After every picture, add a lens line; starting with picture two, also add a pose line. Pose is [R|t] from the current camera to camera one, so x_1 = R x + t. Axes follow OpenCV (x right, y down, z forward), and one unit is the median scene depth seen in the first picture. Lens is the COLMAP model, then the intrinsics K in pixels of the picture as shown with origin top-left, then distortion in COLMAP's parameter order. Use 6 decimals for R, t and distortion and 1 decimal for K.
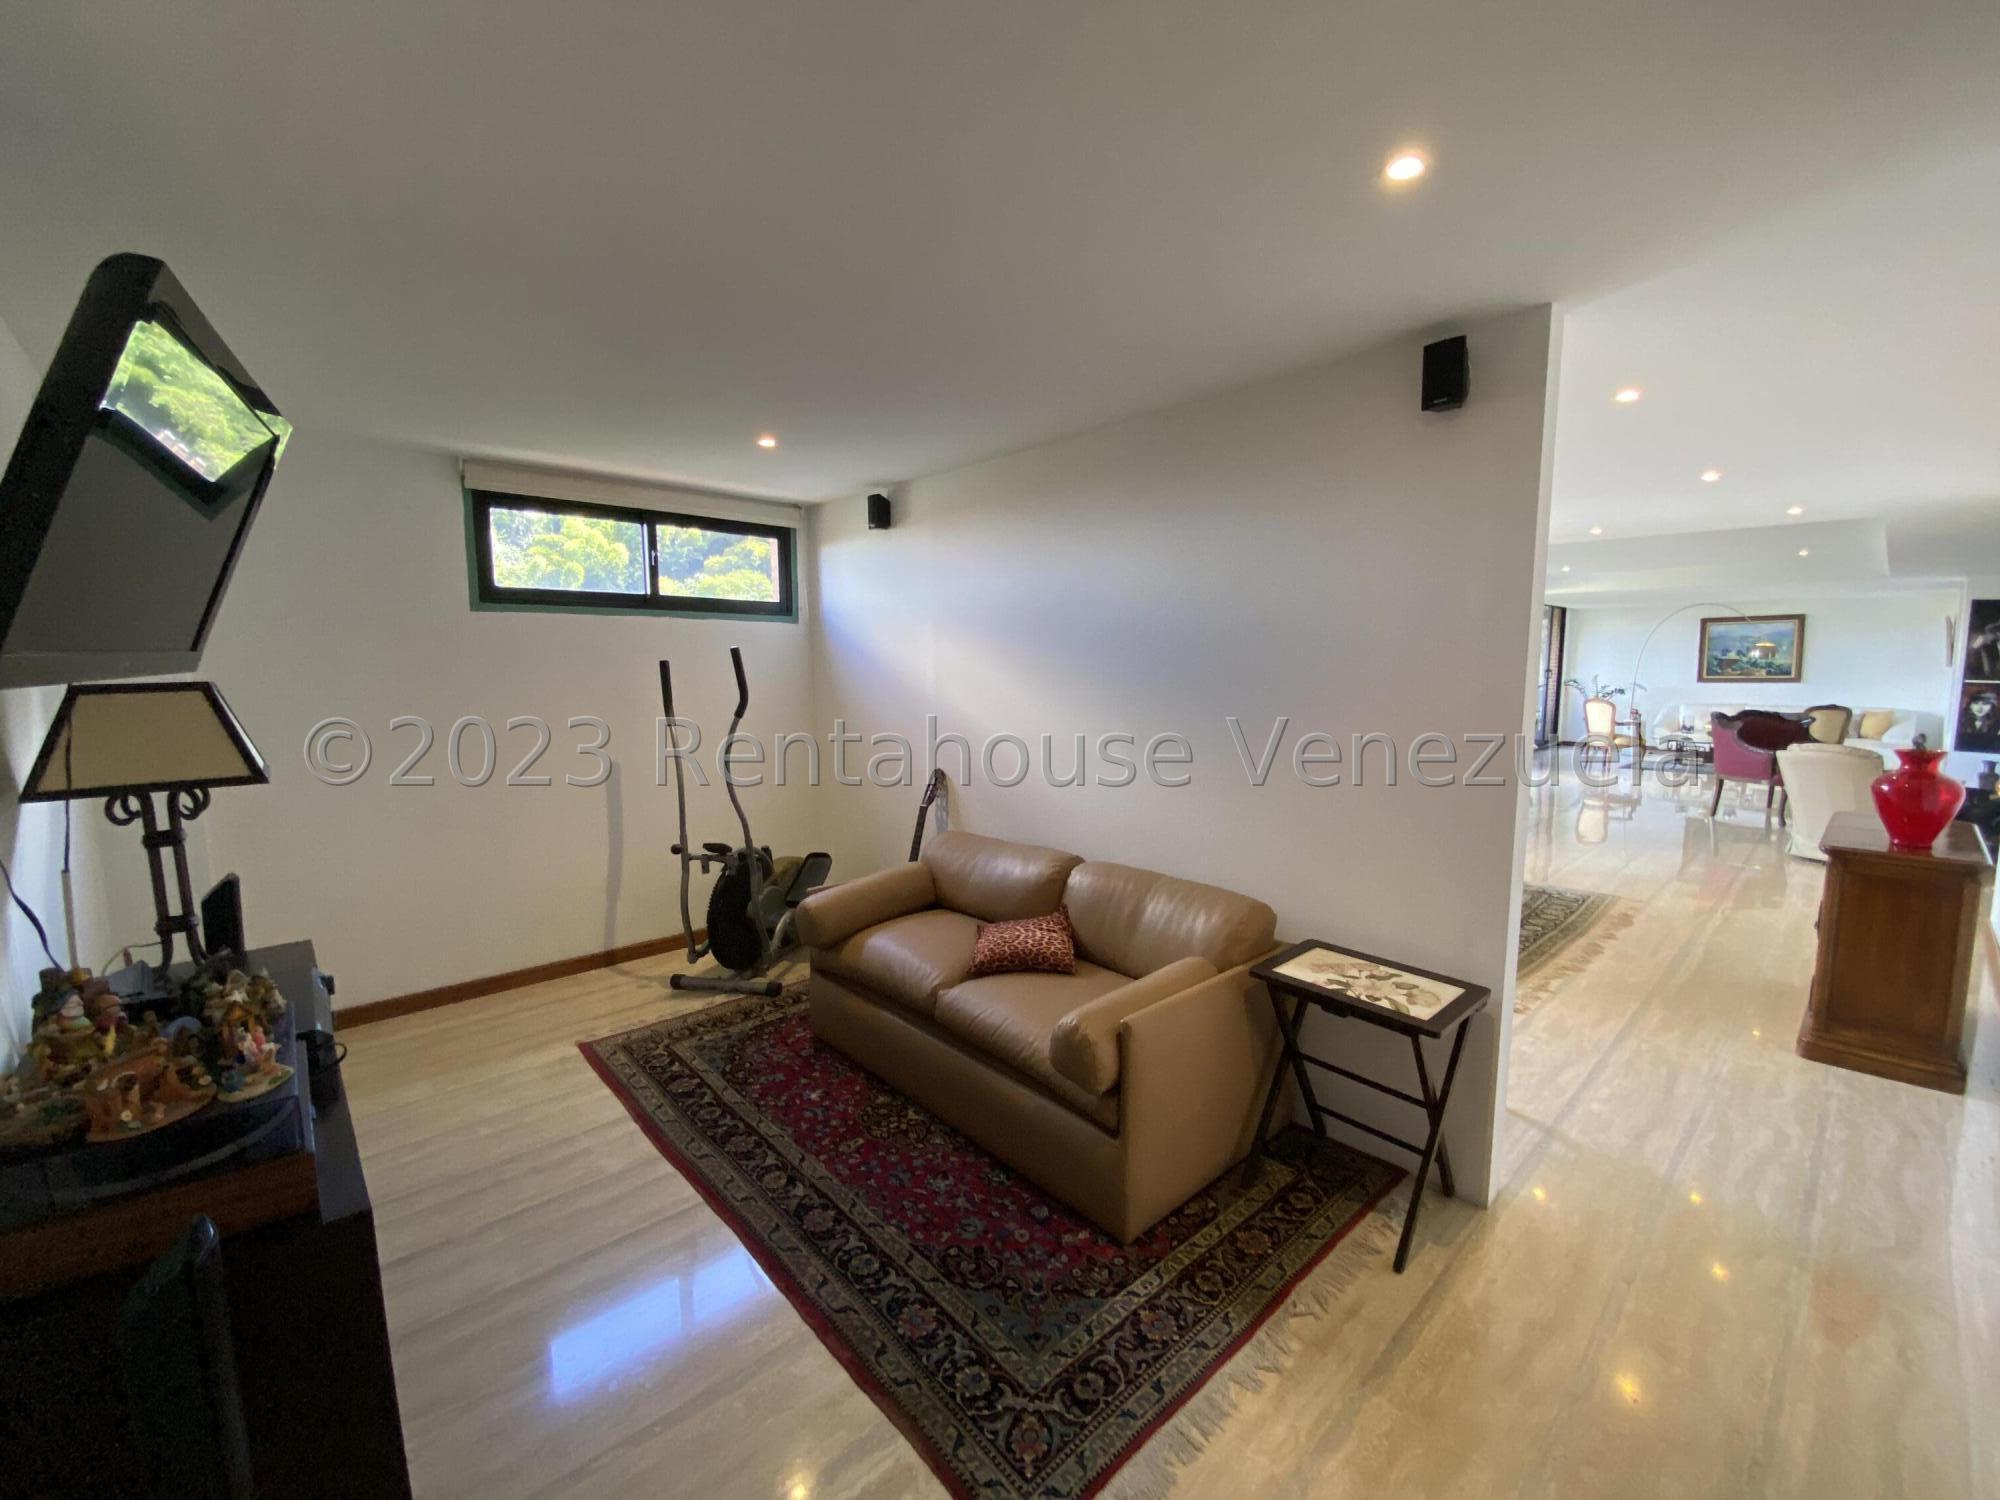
lens RADIAL K [[817.6, 0, 1010.6], [0, 817.6, 754.7], [0, 0, 1]] dist [-0.003657, -0.001142]
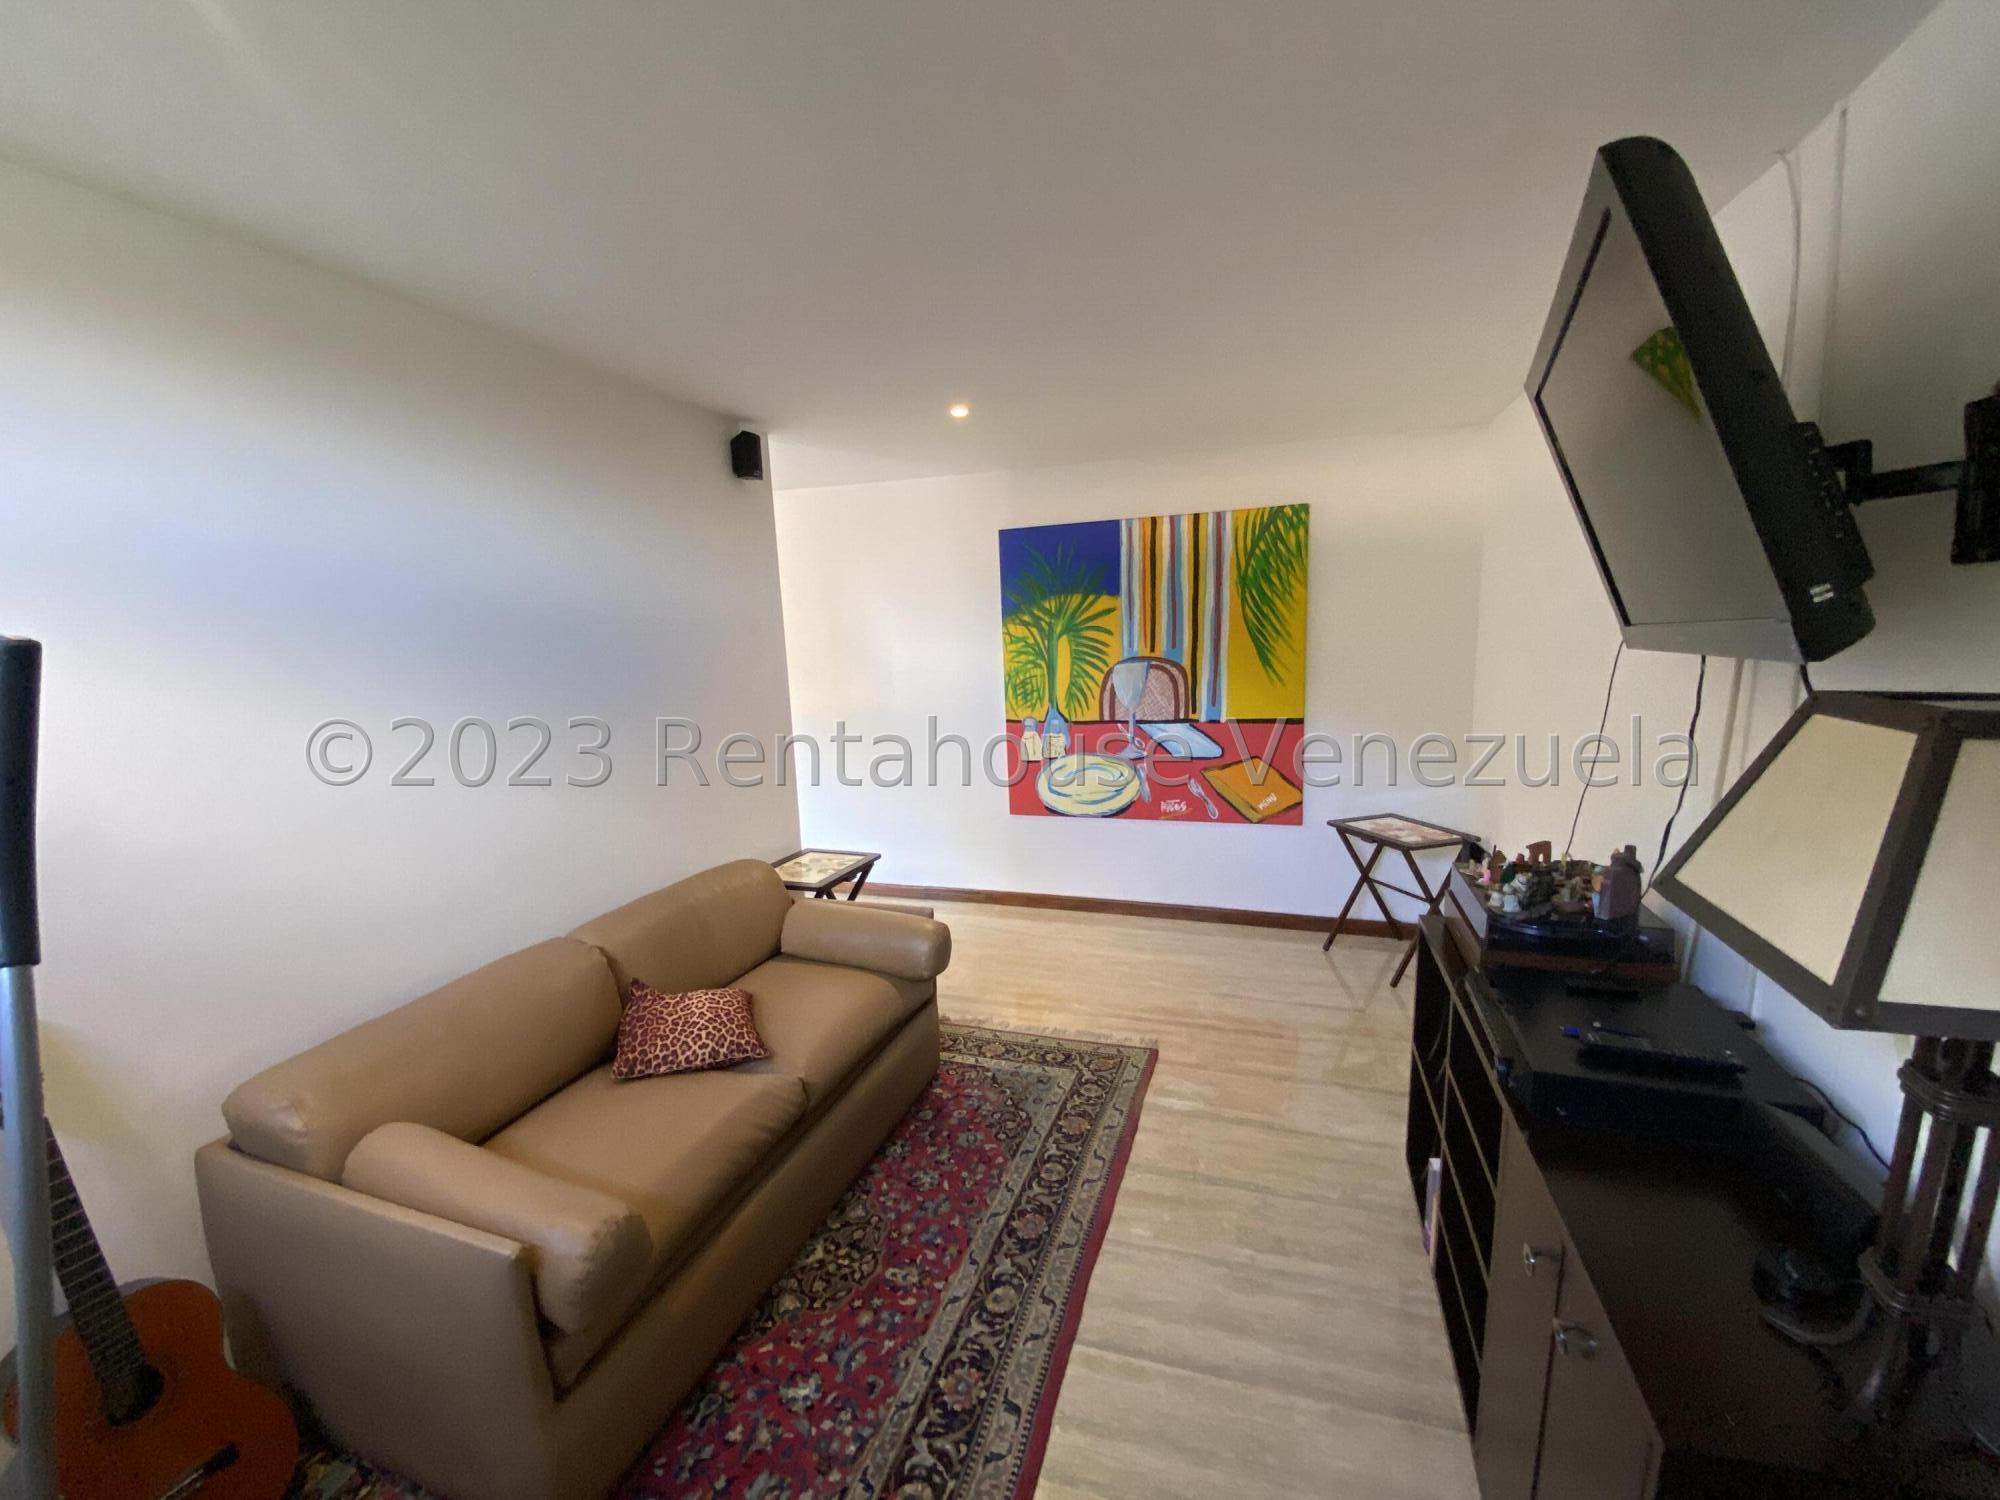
lens RADIAL K [[817.6, 0, 989.4], [0, 817.6, 747.5], [0, 0, 1]] dist [-0.003657, -0.001142]
pose [[-0.465549, -0.104966, 0.878775, -0.354898], [0.144883, 0.970507, 0.192678, -0.061453], [-0.873082, 0.217020, -0.436611, 0.474572]]
